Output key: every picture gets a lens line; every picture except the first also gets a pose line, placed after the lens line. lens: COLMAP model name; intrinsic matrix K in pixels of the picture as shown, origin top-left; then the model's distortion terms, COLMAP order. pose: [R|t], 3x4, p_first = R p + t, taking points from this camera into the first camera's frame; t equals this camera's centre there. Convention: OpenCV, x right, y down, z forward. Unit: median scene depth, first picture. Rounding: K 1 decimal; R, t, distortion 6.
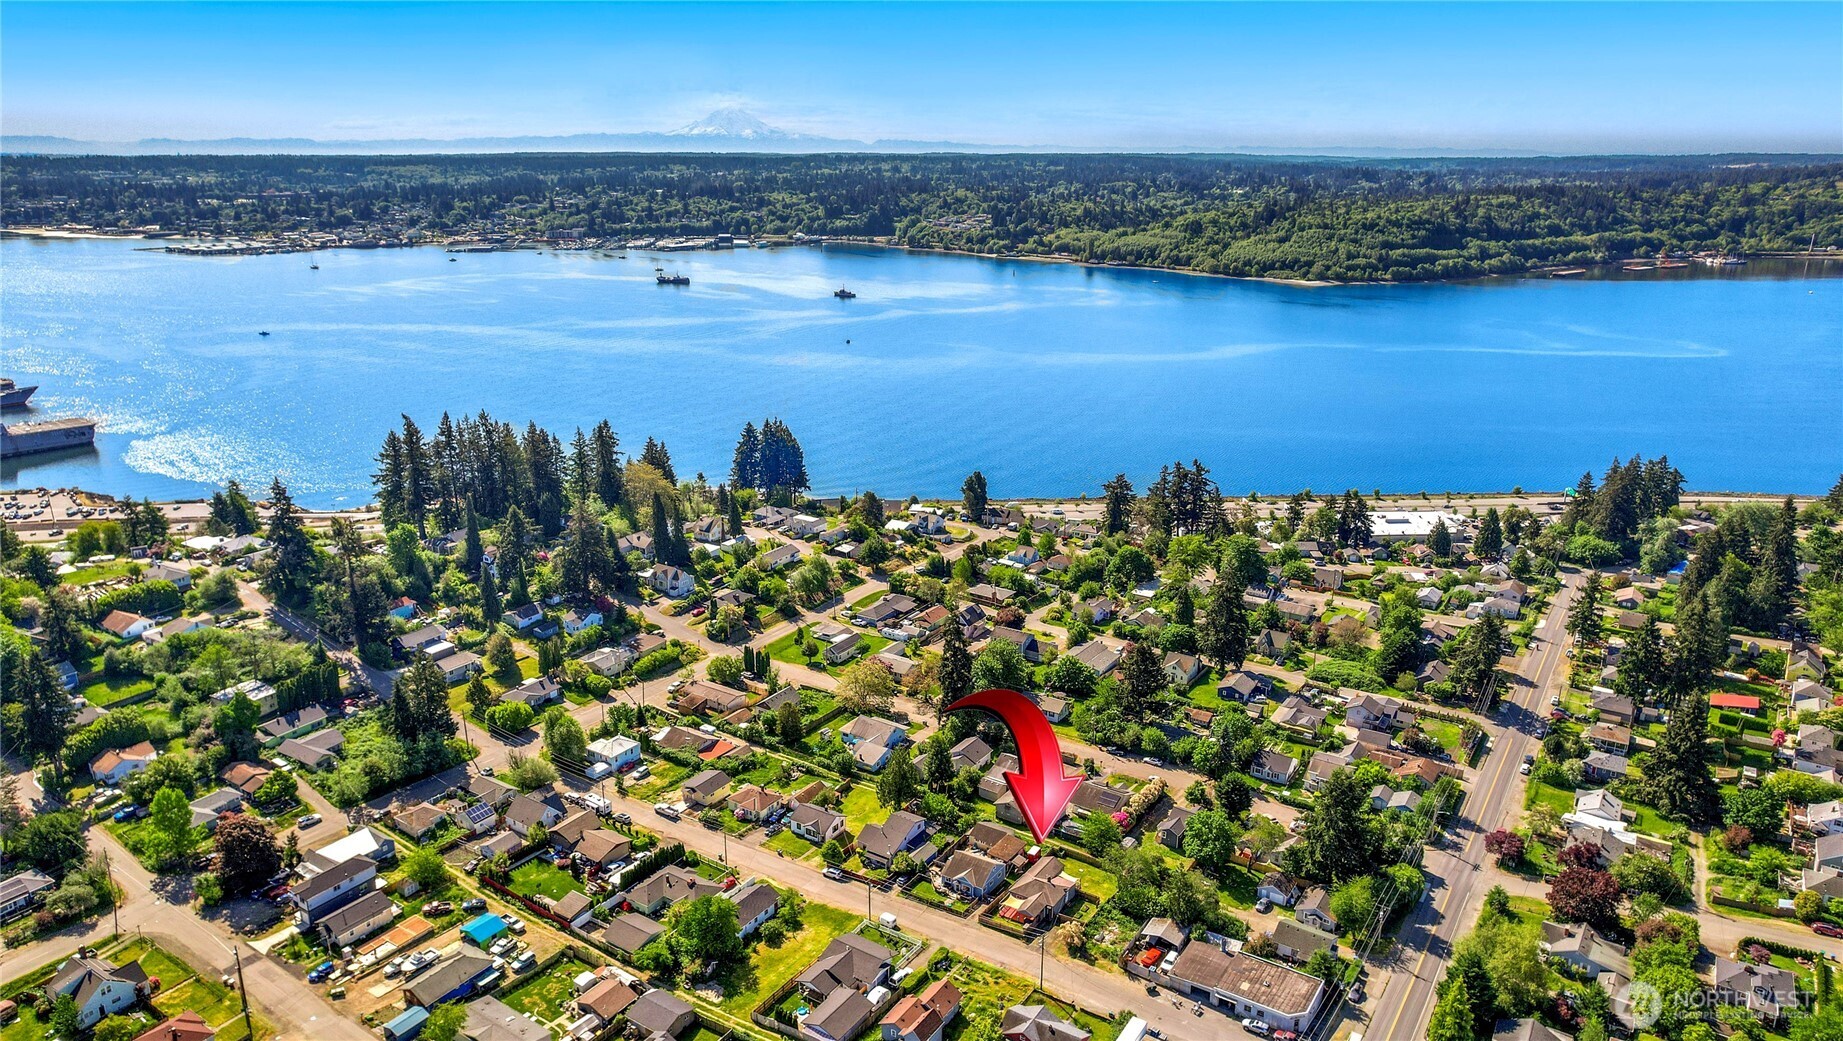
lens RADIAL K [[1326.2, 0, 921.5], [0, 1326.2, 520.5], [0, 0, 1]] dist [0.000291, 0.003685]
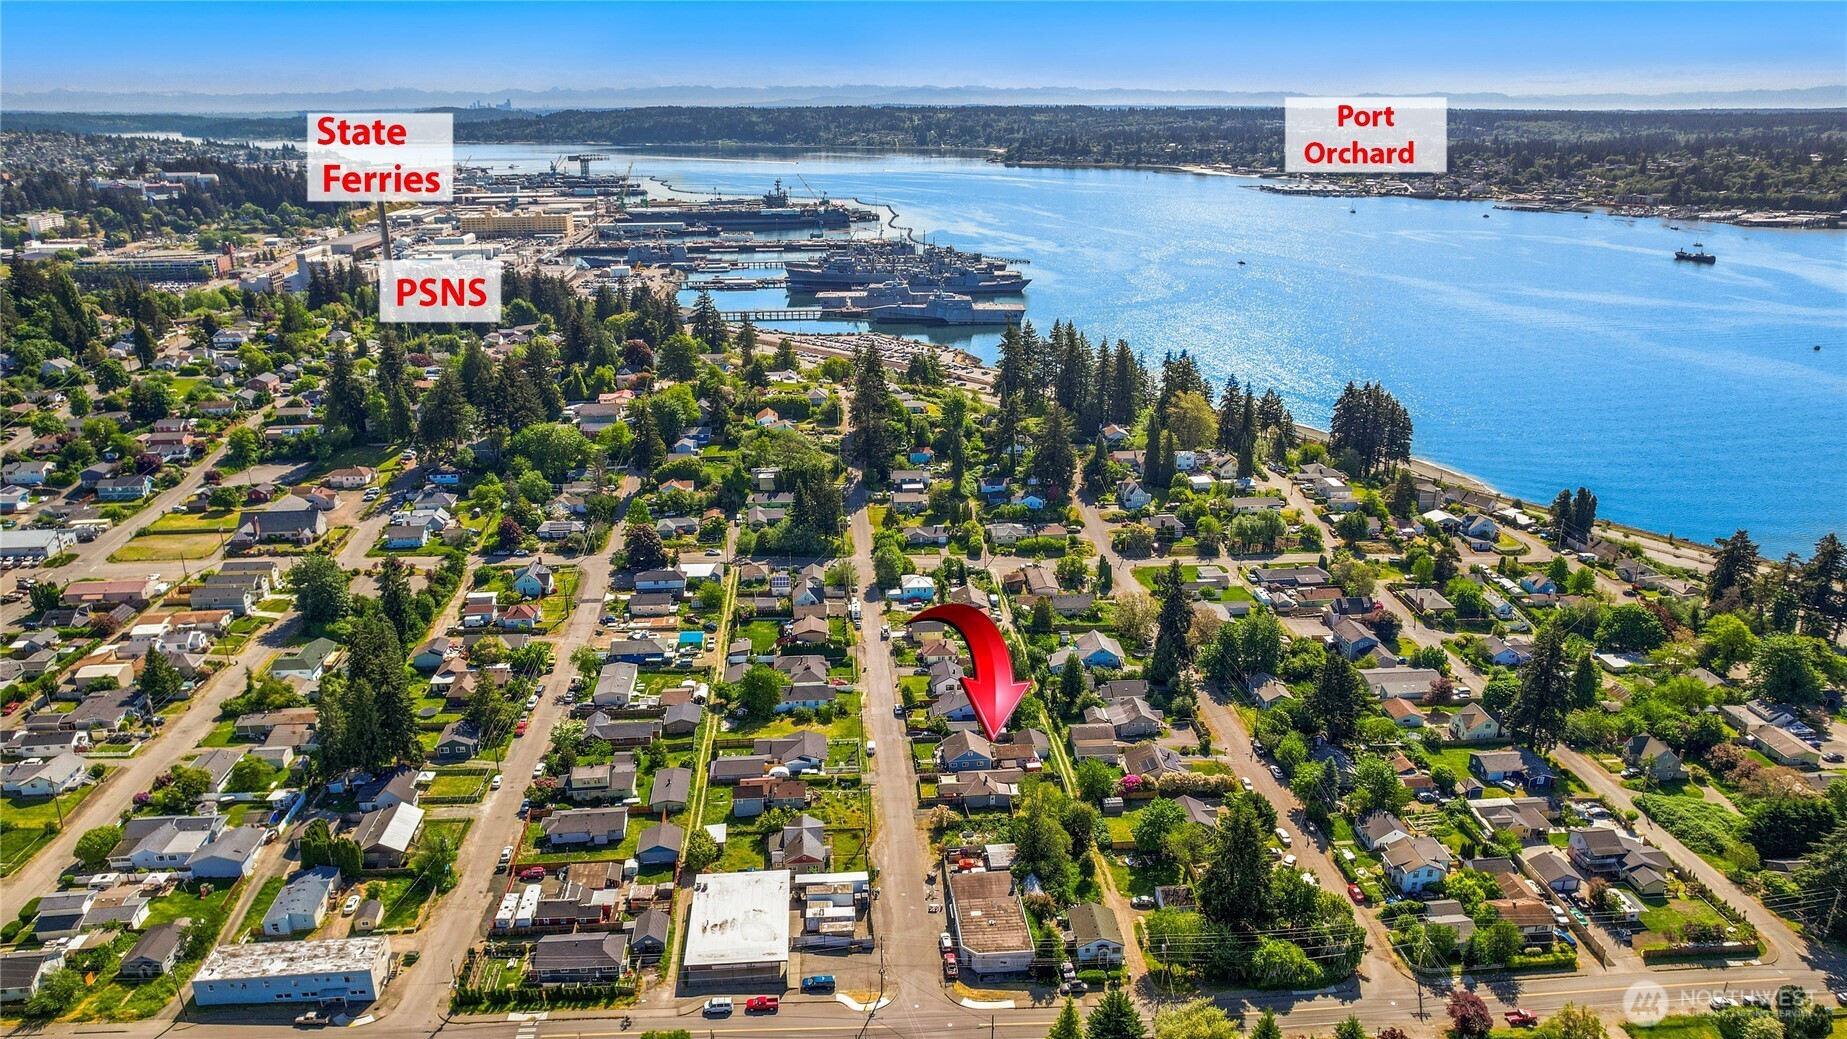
lens RADIAL K [[1306.0, 0, 923.5], [0, 1306.0, 519.5], [0, 0, 1]] dist [-0.001475, 0.000458]
pose [[0.593285, 0.254719, -0.763631, 0.215067], [-0.227507, 0.963001, 0.144465, -0.020696], [0.772175, 0.088022, 0.629284, 0.067273]]
